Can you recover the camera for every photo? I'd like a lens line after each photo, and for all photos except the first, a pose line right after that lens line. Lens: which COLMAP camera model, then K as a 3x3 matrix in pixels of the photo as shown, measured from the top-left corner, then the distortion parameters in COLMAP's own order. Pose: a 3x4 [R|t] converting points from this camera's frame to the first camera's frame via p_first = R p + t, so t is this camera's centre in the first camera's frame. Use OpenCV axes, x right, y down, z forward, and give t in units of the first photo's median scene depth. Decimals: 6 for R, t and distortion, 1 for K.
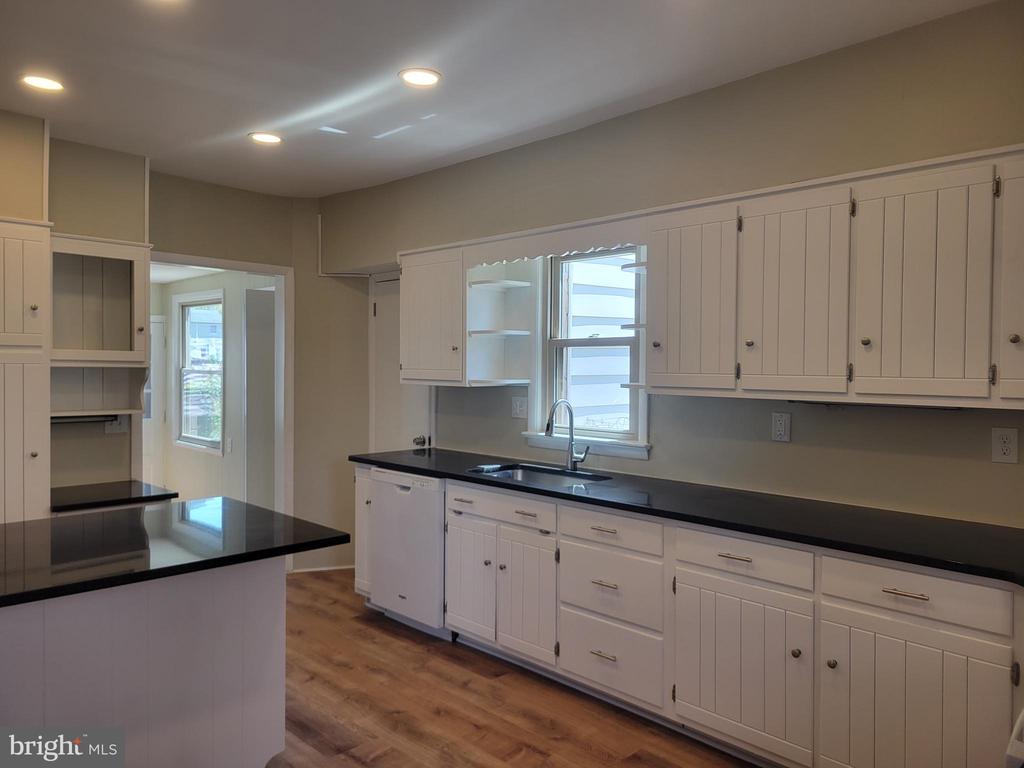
lens RADIAL K [[786.1, 0, 512.0], [0, 786.1, 384.0], [0, 0, 1]] dist [0.113857, 0.000025]
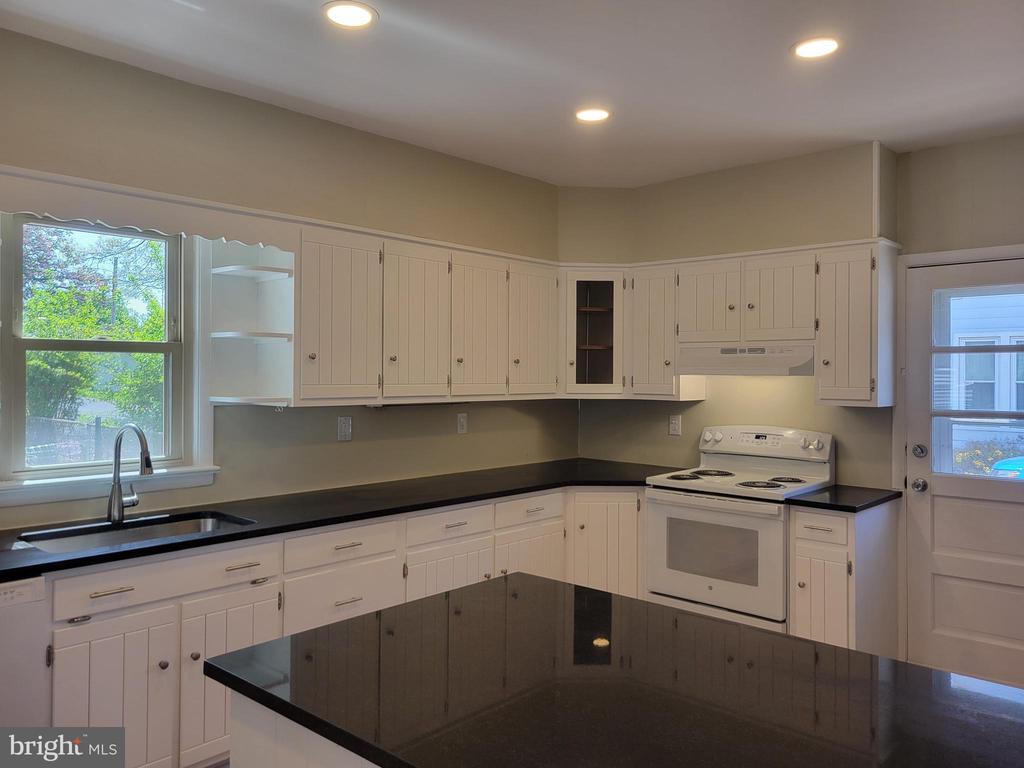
lens RADIAL K [[776.7, 0, 512.0], [0, 776.7, 384.0], [0, 0, 1]] dist [-0.004074, 0.000770]
pose [[-0.076099, -0.020526, 0.996889, -0.712732], [0.021462, 0.999523, 0.022219, -0.027682], [-0.996869, 0.023086, -0.075622, 0.726717]]
